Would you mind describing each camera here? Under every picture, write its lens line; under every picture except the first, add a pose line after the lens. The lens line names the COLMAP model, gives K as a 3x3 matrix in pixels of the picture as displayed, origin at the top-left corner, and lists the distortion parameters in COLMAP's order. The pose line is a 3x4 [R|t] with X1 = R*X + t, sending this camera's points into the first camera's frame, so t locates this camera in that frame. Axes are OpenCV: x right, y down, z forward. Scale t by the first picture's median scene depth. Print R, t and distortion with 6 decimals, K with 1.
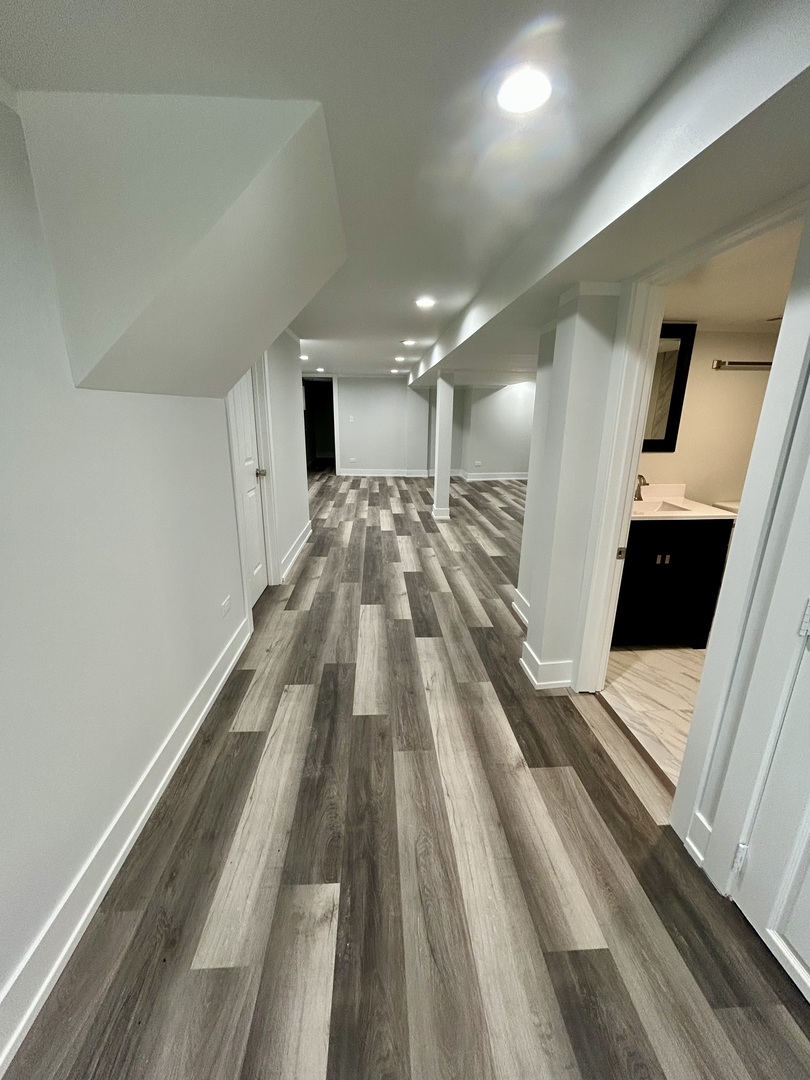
lens RADIAL K [[434.2, 0, 405.0], [0, 434.2, 536.0], [0, 0, 1]] dist [-0.001050, 0.000629]
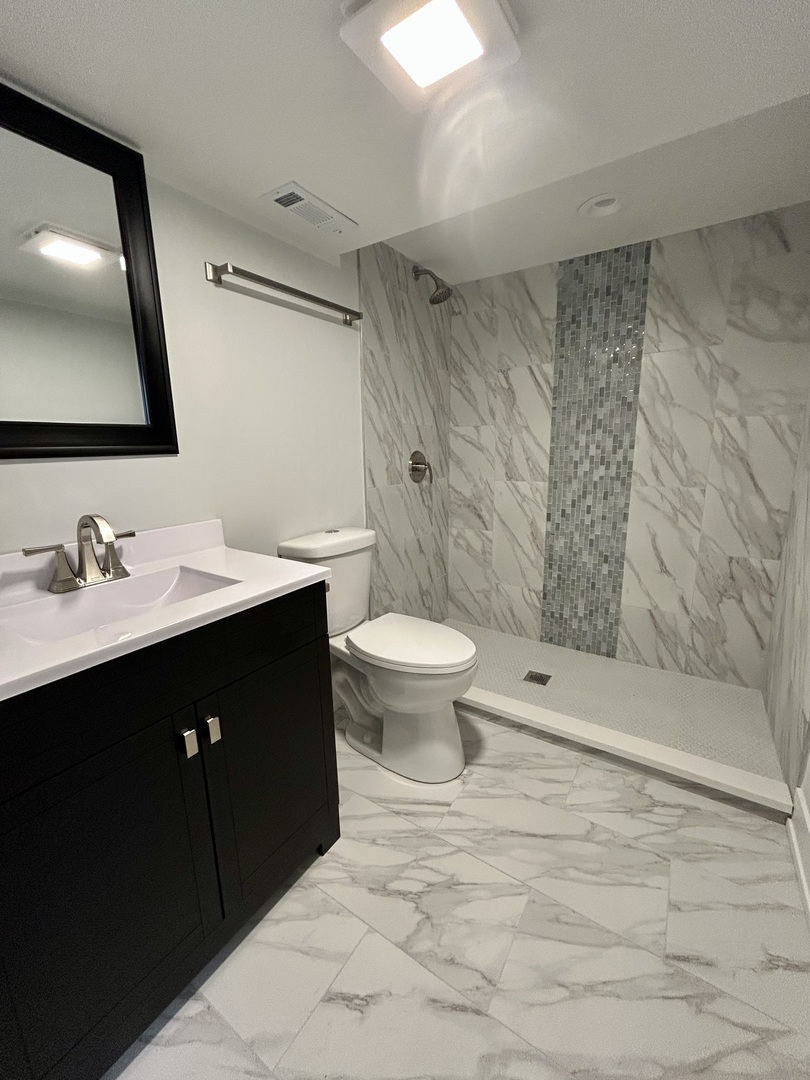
lens RADIAL K [[434.2, 0, 405.0], [0, 434.2, 536.0], [0, 0, 1]] dist [-0.001050, 0.000629]
pose [[0.606376, -0.186342, 0.773036, 0.417518], [0.240590, 0.969583, 0.045000, -0.077764], [-0.757908, 0.158698, 0.632764, 0.575219]]
